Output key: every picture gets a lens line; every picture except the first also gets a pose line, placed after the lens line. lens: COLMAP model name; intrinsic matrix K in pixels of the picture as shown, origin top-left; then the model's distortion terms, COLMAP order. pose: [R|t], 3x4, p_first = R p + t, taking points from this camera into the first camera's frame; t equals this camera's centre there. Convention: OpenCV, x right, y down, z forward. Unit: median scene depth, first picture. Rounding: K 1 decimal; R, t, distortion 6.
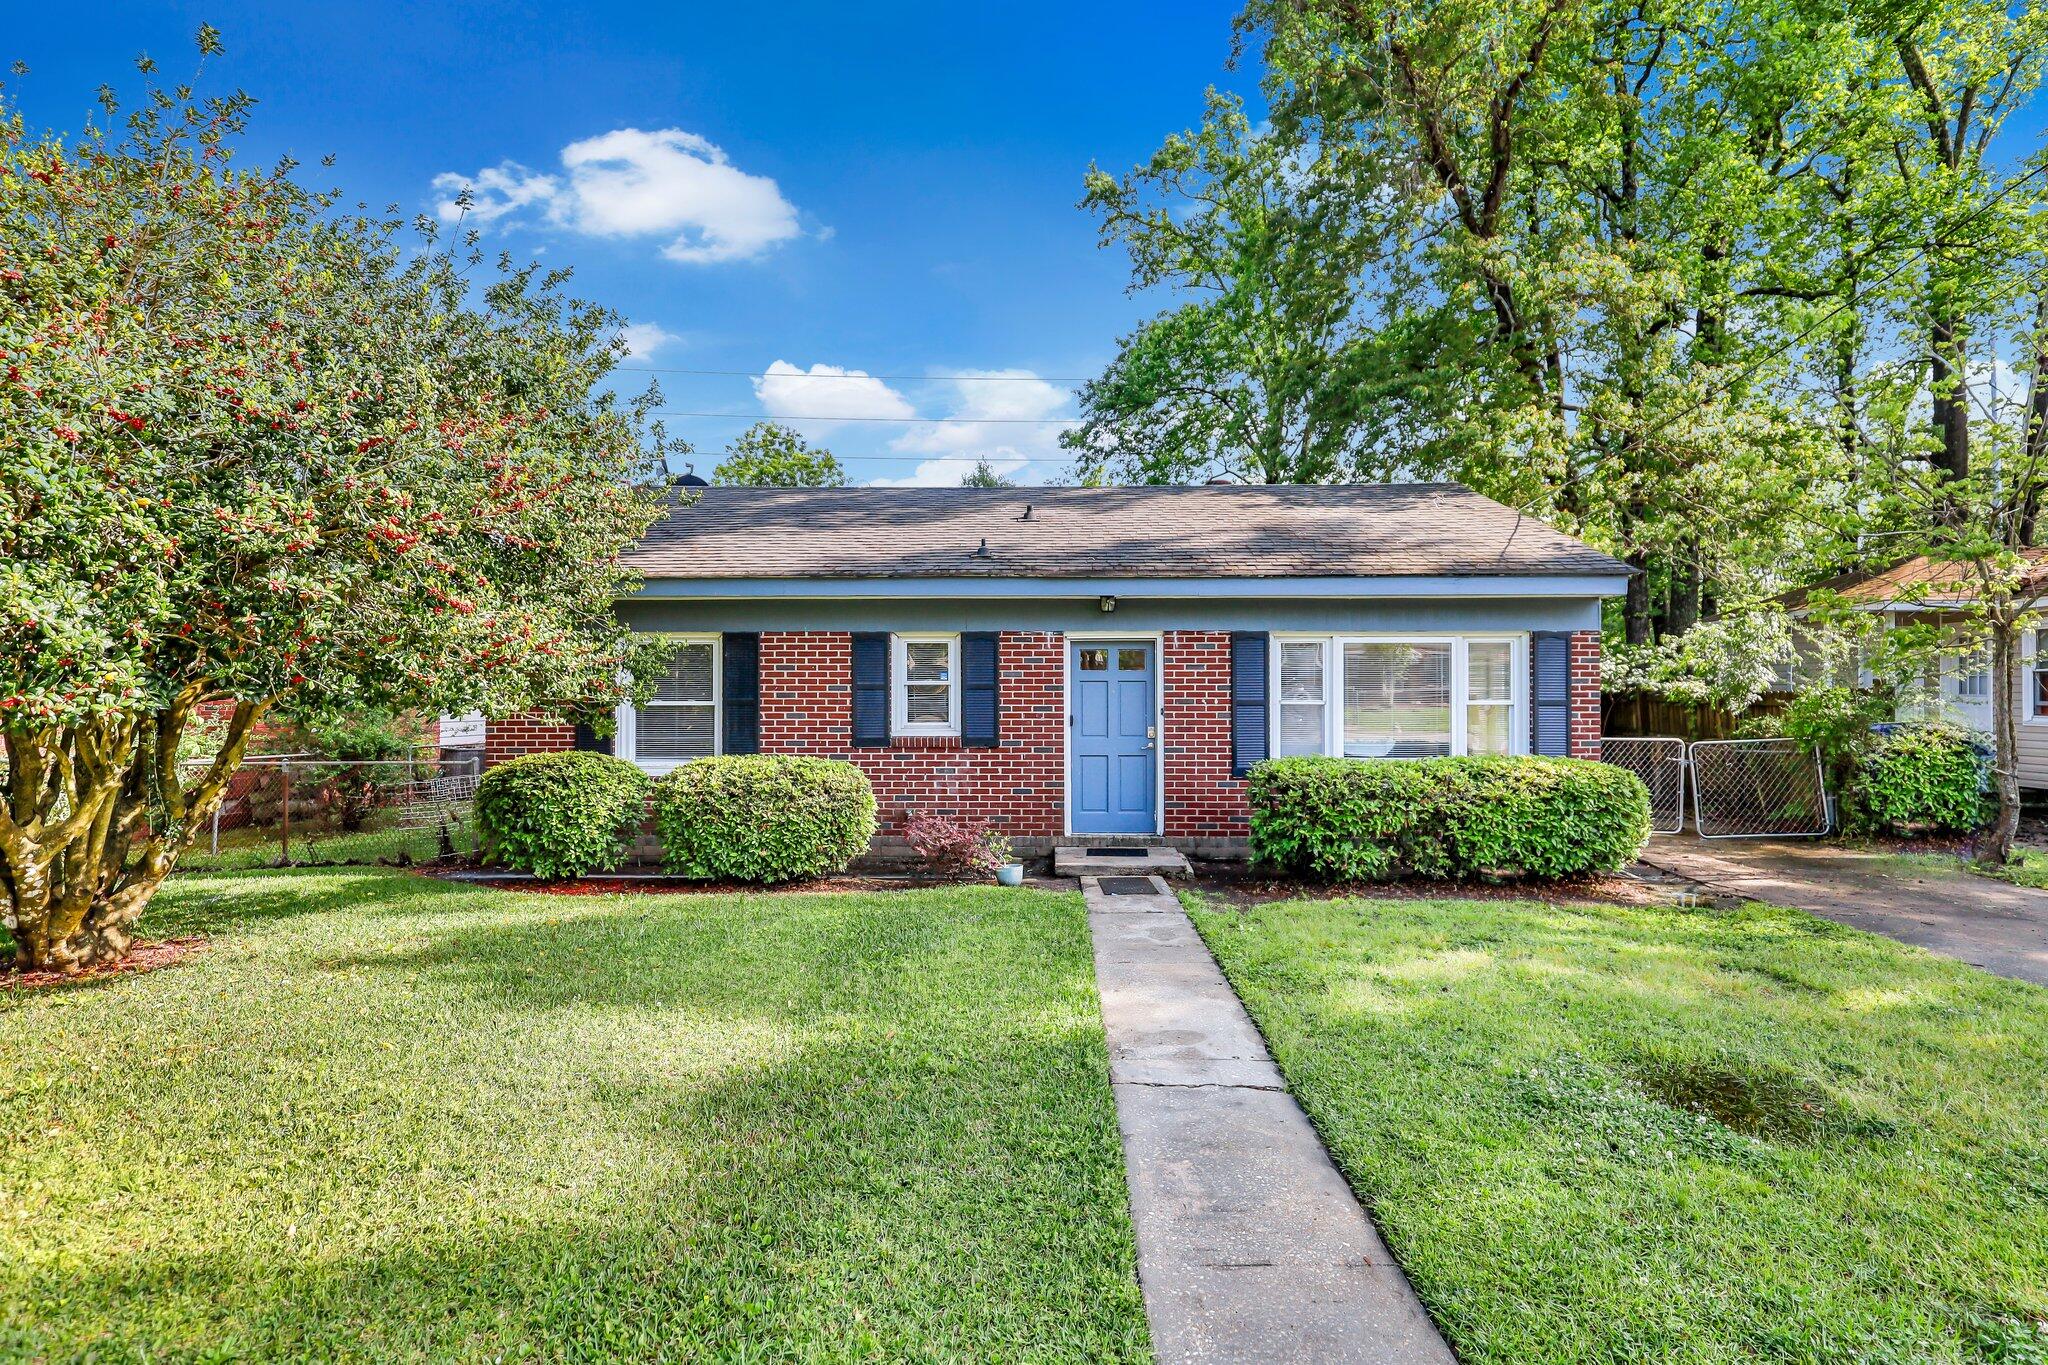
lens RADIAL K [[976.0, 0, 1023.2], [0, 976.0, 688.6], [0, 0, 1]] dist [-0.004416, -0.000584]
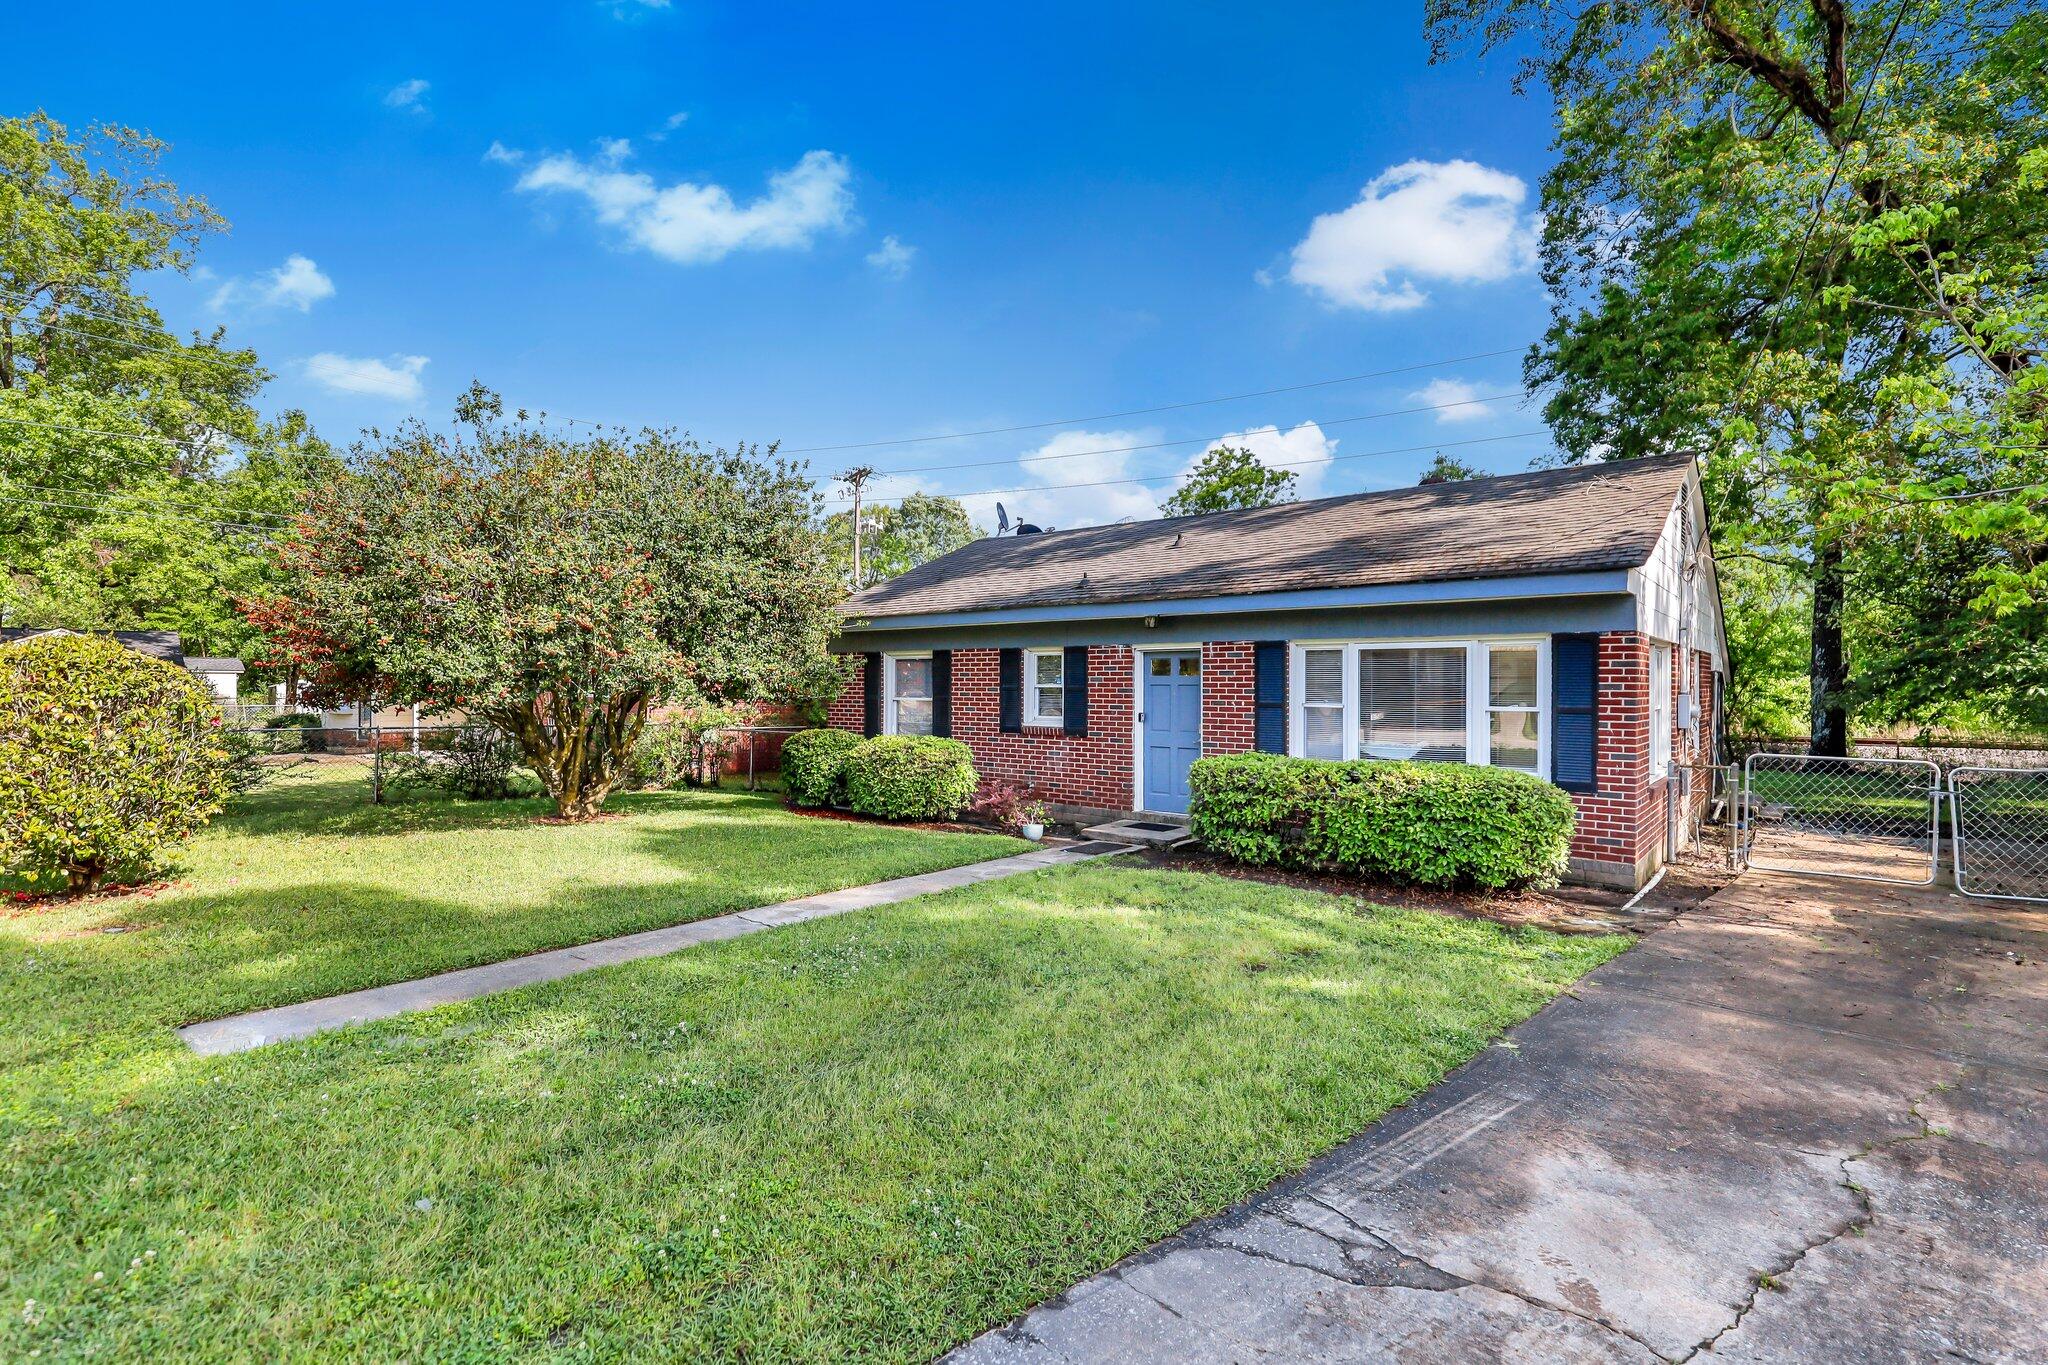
lens RADIAL K [[976.0, 0, 1023.2], [0, 976.0, 688.6], [0, 0, 1]] dist [-0.004416, -0.000584]
pose [[0.777812, 0.005304, -0.628475, 0.708242], [0.002523, 0.999930, 0.011560, -0.017768], [0.628492, -0.010577, 0.777744, -0.040290]]
